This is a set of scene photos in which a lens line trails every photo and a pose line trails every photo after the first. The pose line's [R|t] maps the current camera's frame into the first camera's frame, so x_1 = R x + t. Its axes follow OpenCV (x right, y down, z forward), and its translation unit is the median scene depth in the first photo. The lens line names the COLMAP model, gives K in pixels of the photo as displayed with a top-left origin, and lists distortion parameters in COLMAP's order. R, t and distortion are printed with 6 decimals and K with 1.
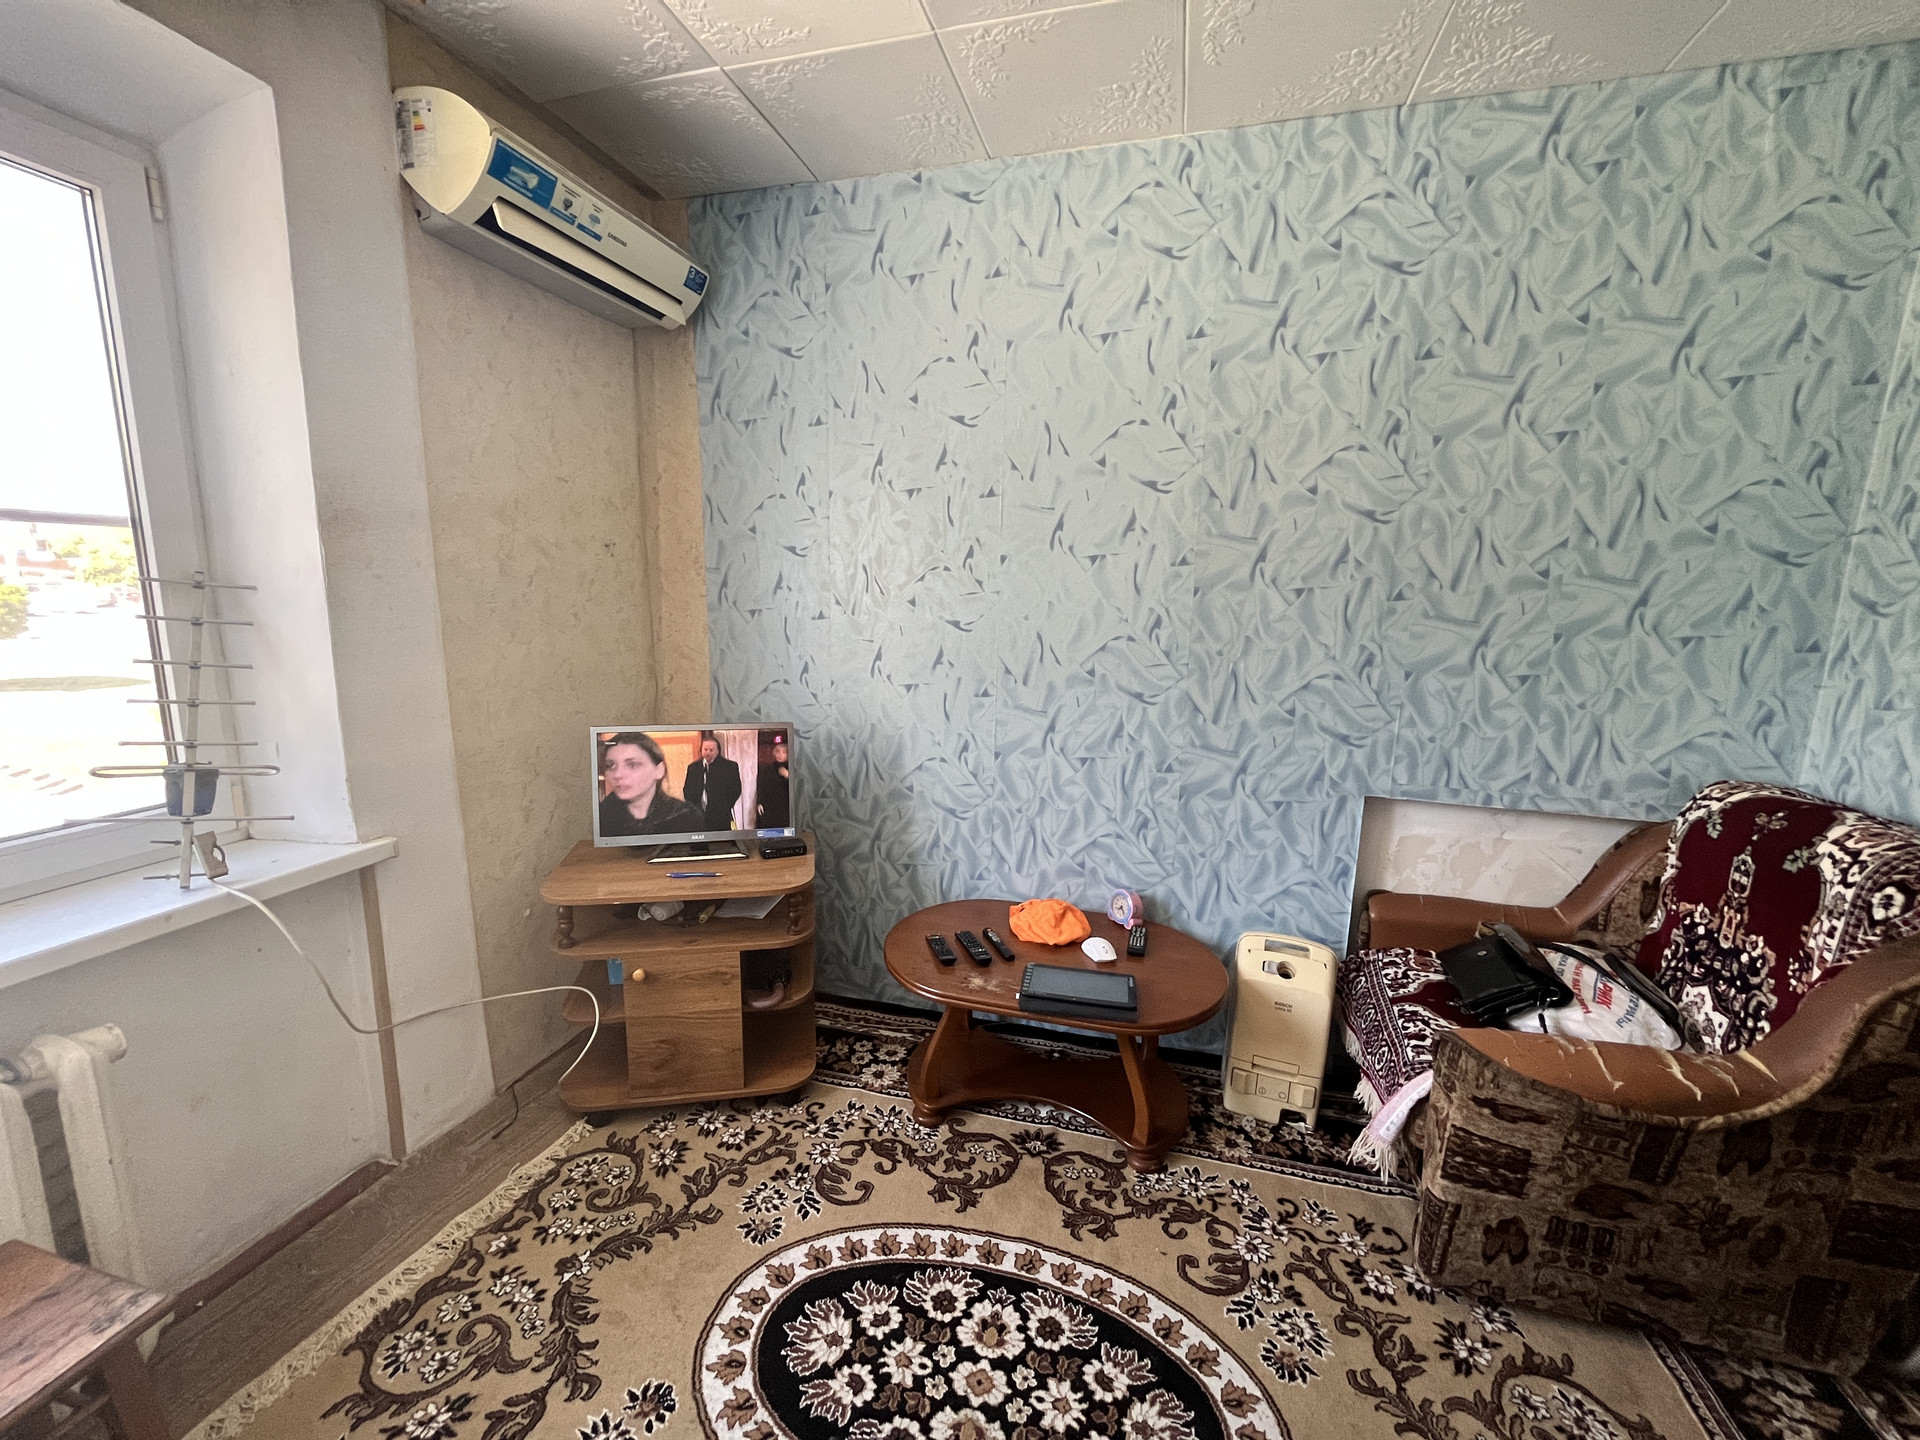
lens RADIAL K [[777.3, 0, 952.7], [0, 777.3, 726.1], [0, 0, 1]] dist [-0.002778, 0.000015]
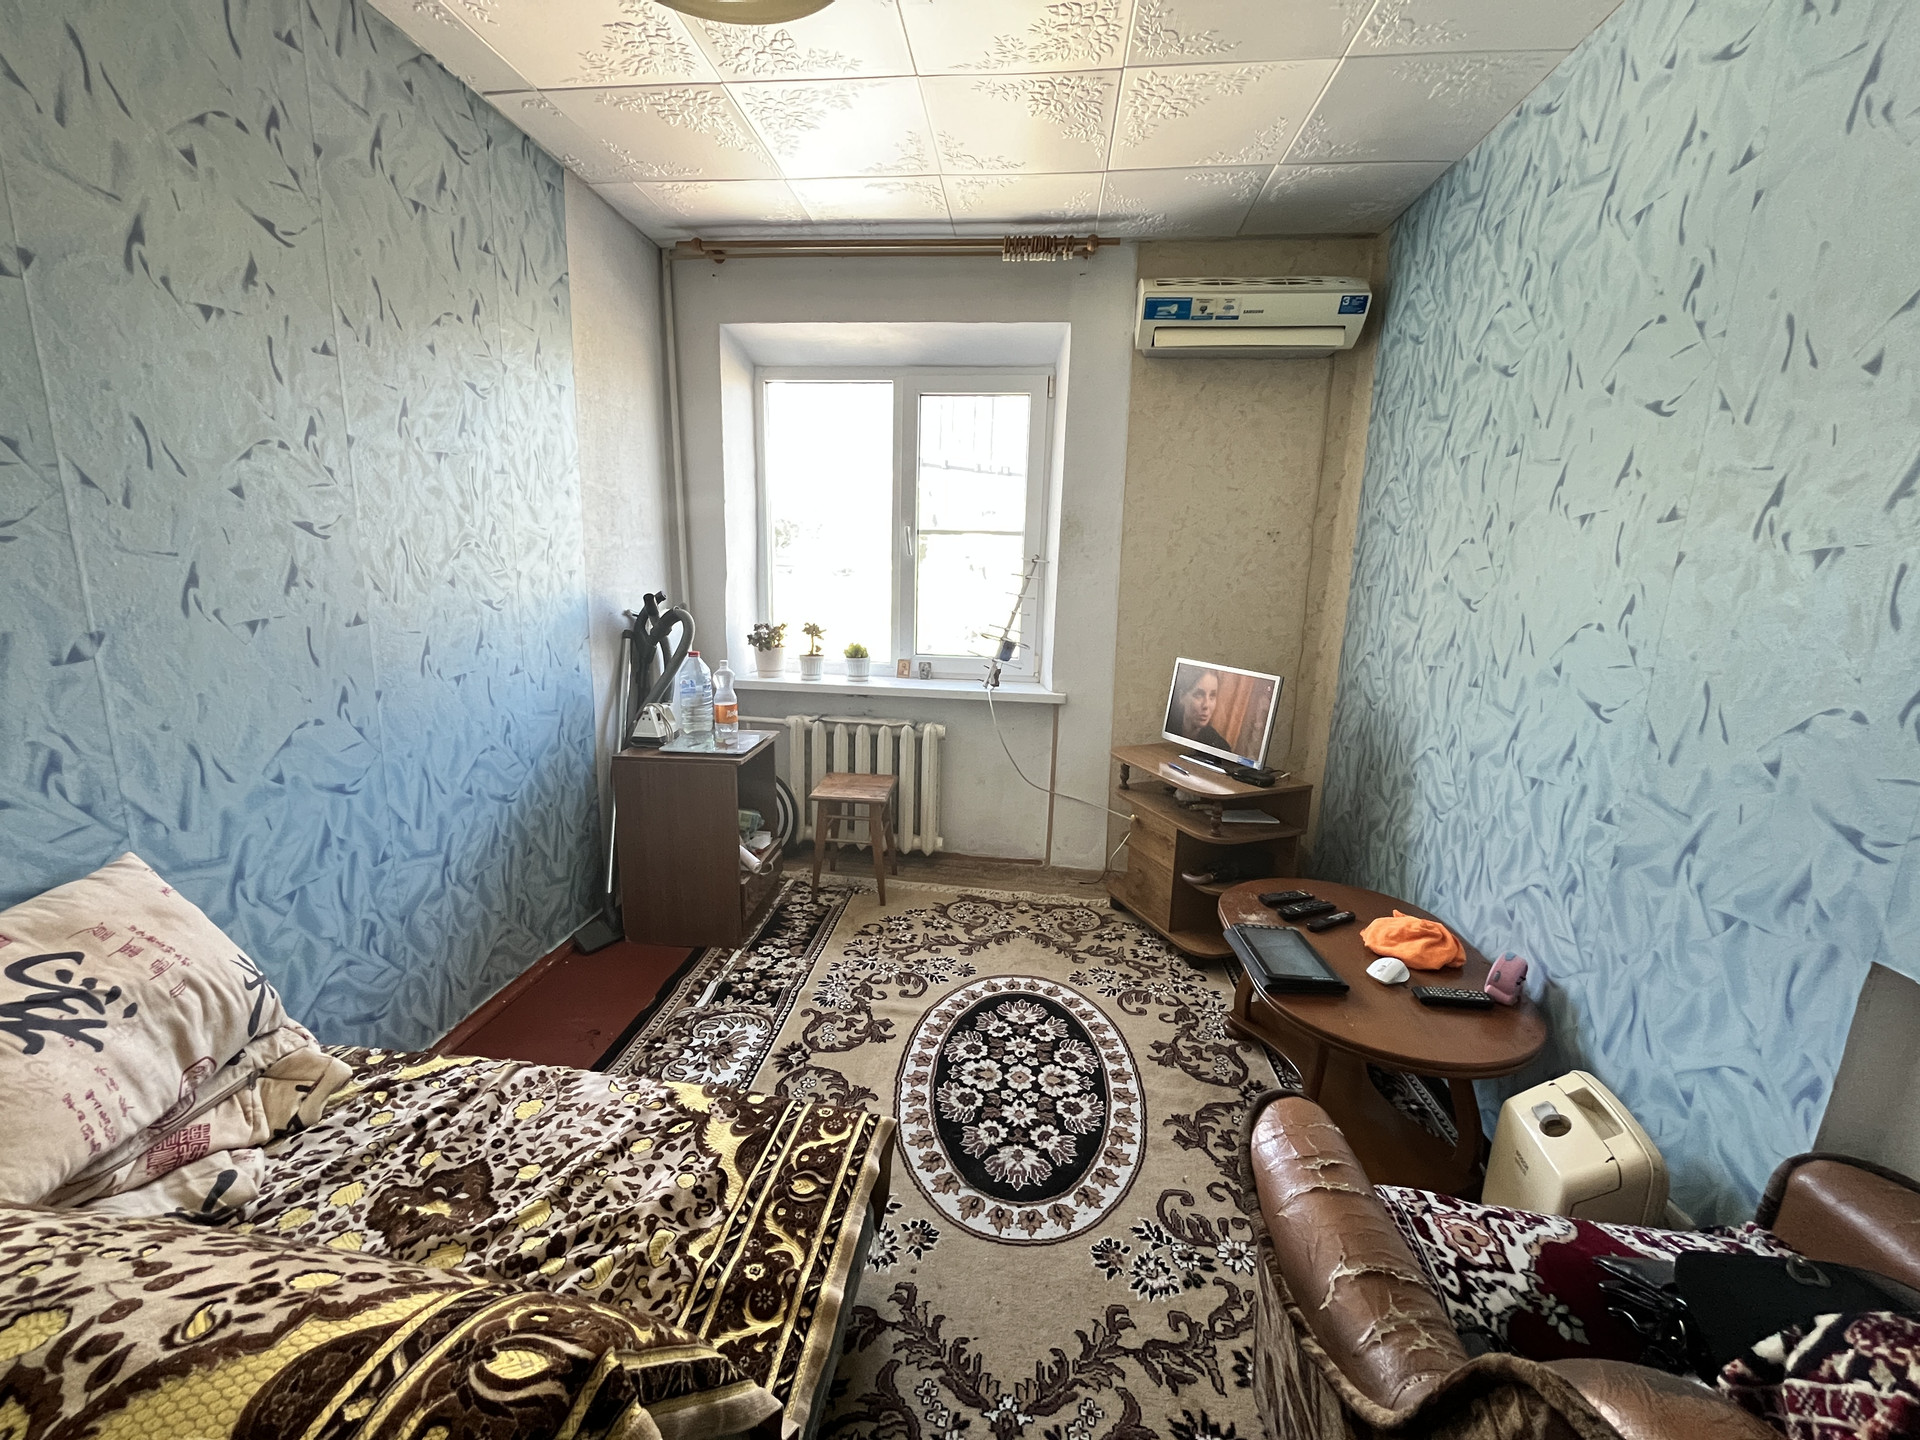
lens RADIAL K [[777.3, 0, 954.0], [0, 777.3, 724.9], [0, 0, 1]] dist [-0.002778, 0.000015]
pose [[0.165977, 0.188003, -0.968043, 1.111855], [-0.196299, 0.968312, 0.154398, -0.023223], [0.966394, 0.164399, 0.197623, 0.380680]]
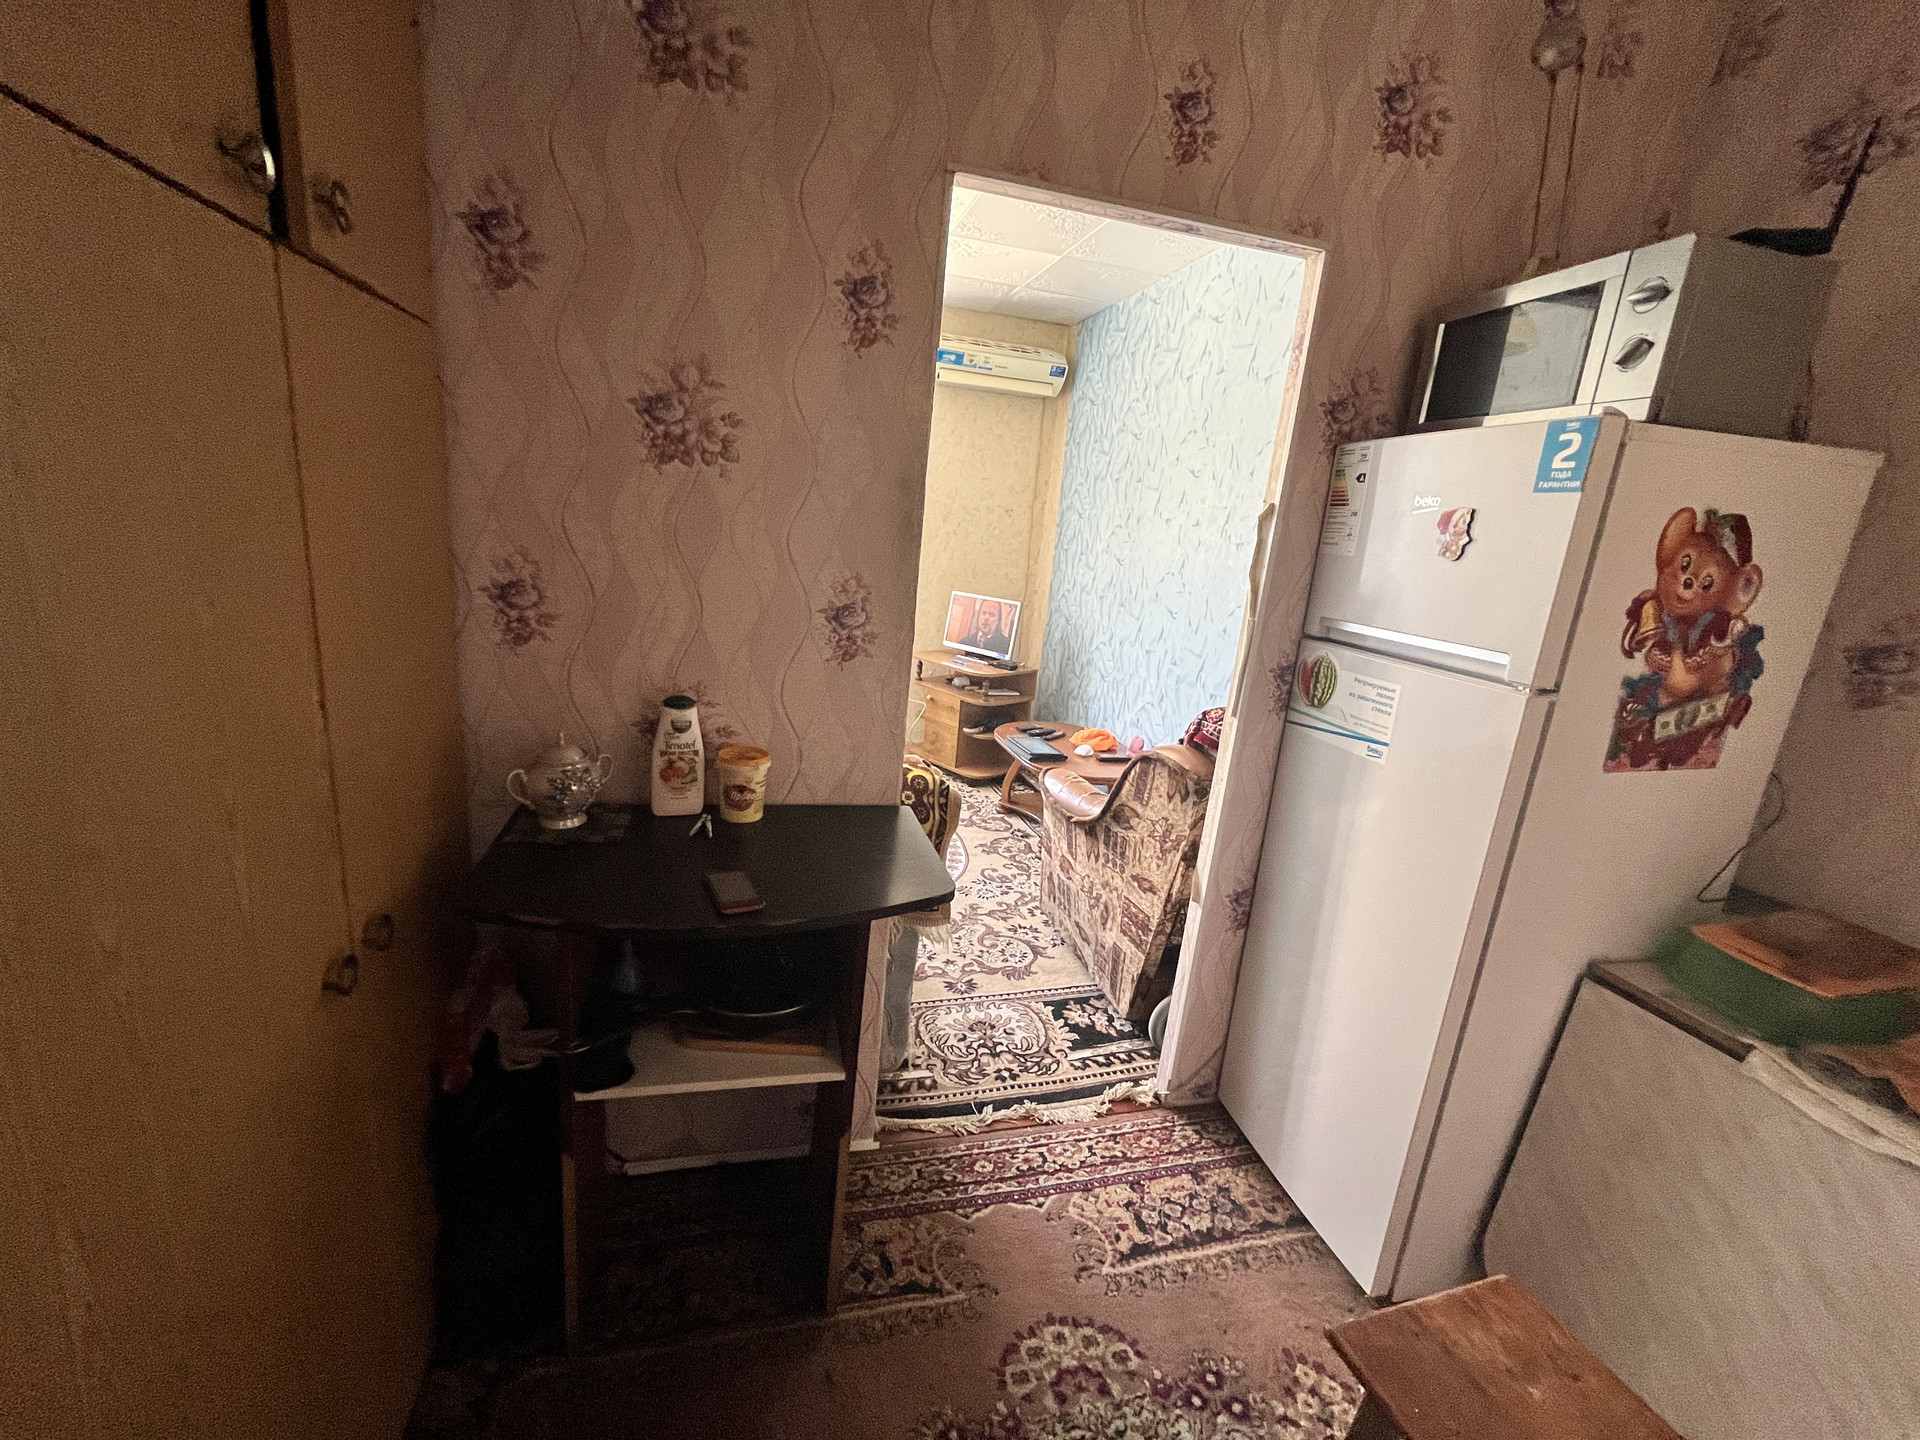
lens RADIAL K [[777.3, 0, 953.9], [0, 777.3, 725.3], [0, 0, 1]] dist [-0.002778, 0.000015]
pose [[0.516683, 0.235957, -0.823020, 1.754326], [-0.225394, 0.964852, 0.135120, 0.086077], [0.825976, 0.115690, 0.551706, -0.216920]]
